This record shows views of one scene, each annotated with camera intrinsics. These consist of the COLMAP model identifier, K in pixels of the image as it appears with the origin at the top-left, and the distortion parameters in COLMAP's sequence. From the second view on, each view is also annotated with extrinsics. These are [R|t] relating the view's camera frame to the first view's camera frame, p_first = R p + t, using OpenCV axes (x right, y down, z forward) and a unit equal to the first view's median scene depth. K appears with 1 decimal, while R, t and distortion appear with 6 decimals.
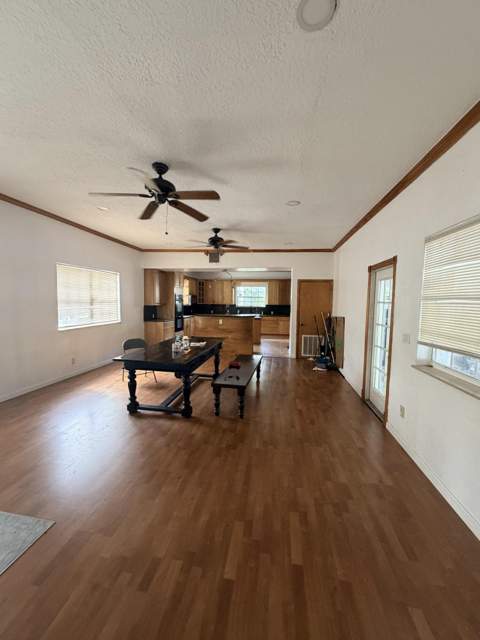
lens RADIAL K [[258.5, 0, 240.3], [0, 258.5, 319.3], [0, 0, 1]] dist [0.000123, -0.000671]
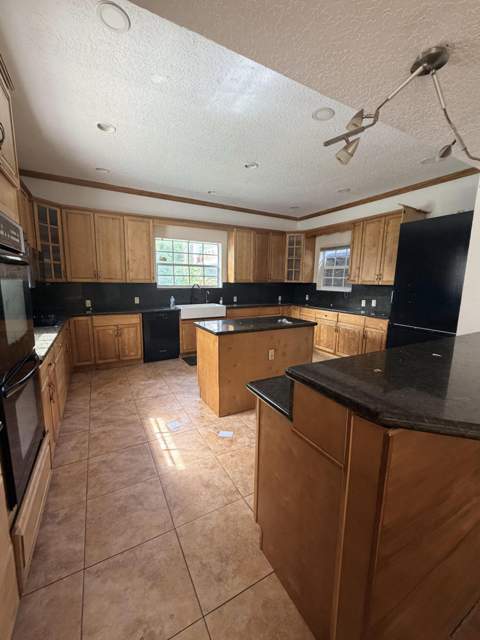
lens RADIAL K [[258.5, 0, 238.7], [0, 258.5, 320.3], [0, 0, 1]] dist [0.000123, -0.000671]
pose [[0.797853, -0.102105, 0.594142, -0.163589], [0.044793, 0.992869, 0.110475, -0.038100], [-0.601185, -0.061530, 0.796737, 0.607486]]
